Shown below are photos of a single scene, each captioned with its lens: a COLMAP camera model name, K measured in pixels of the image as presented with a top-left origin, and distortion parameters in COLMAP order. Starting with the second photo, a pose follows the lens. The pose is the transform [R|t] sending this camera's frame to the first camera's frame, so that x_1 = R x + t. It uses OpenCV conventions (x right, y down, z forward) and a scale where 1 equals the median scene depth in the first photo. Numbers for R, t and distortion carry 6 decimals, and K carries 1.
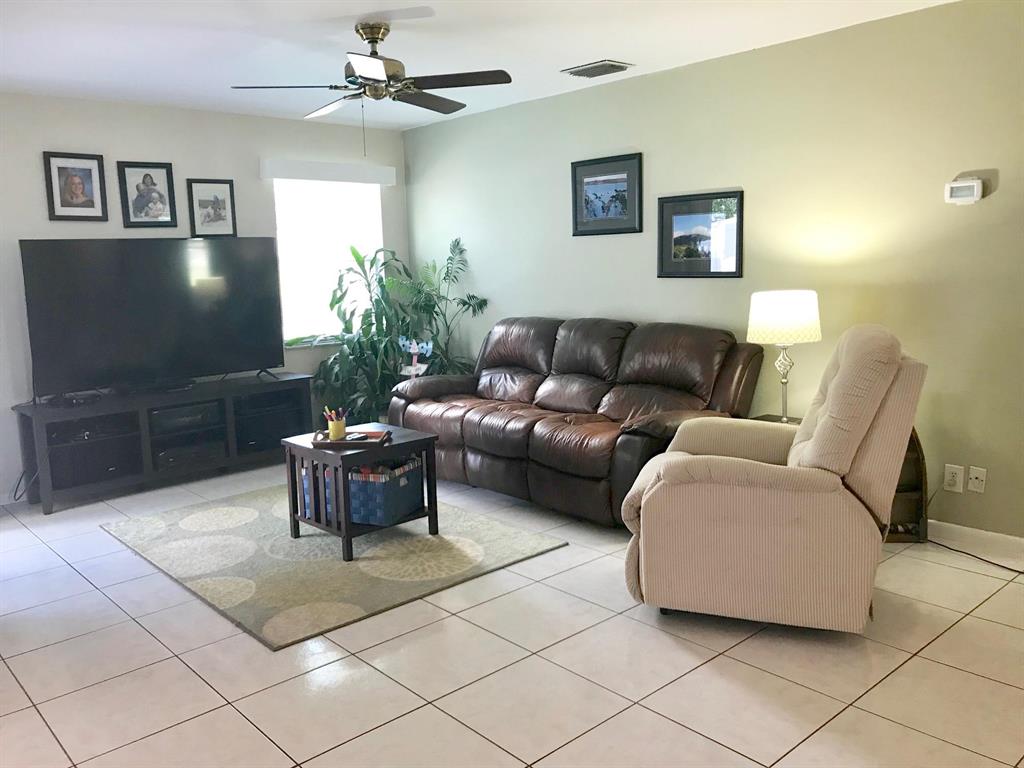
lens RADIAL K [[842.7, 0, 510.2], [0, 842.7, 370.8], [0, 0, 1]] dist [0.059167, -0.106212]
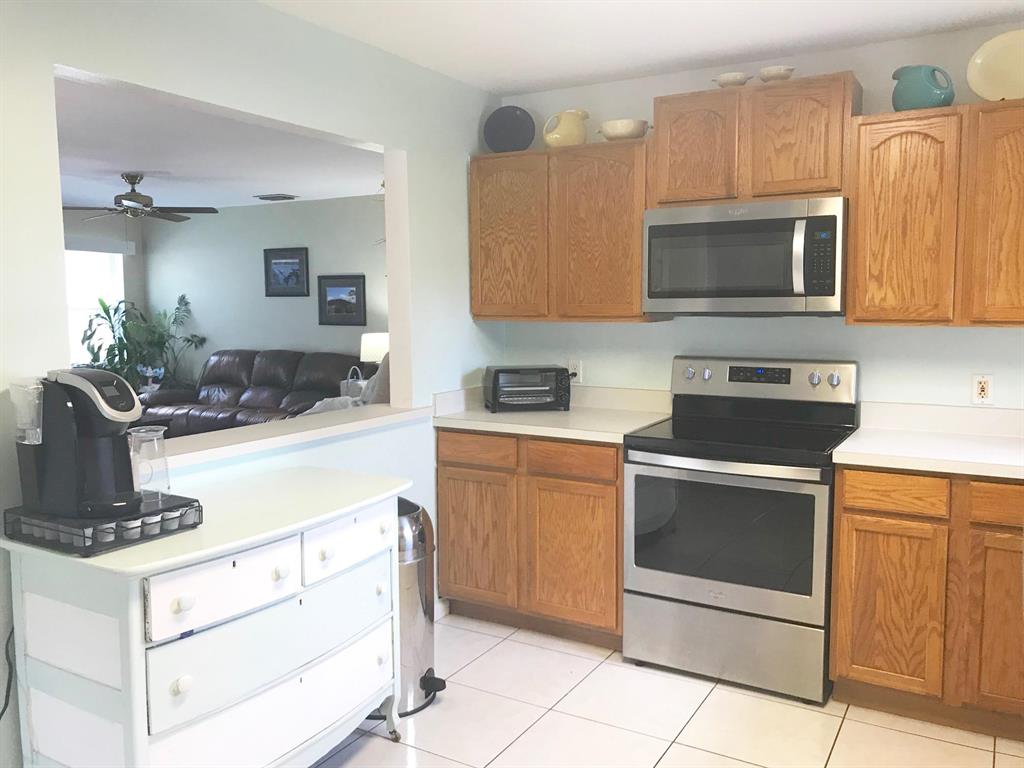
lens RADIAL K [[842.7, 0, 510.2], [0, 842.7, 370.8], [0, 0, 1]] dist [0.059167, -0.106212]
pose [[0.952253, -0.000106, 0.305310, 0.028060], [0.018216, 0.998238, -0.056470, 0.068211], [-0.304767, 0.059335, 0.950577, -0.578368]]
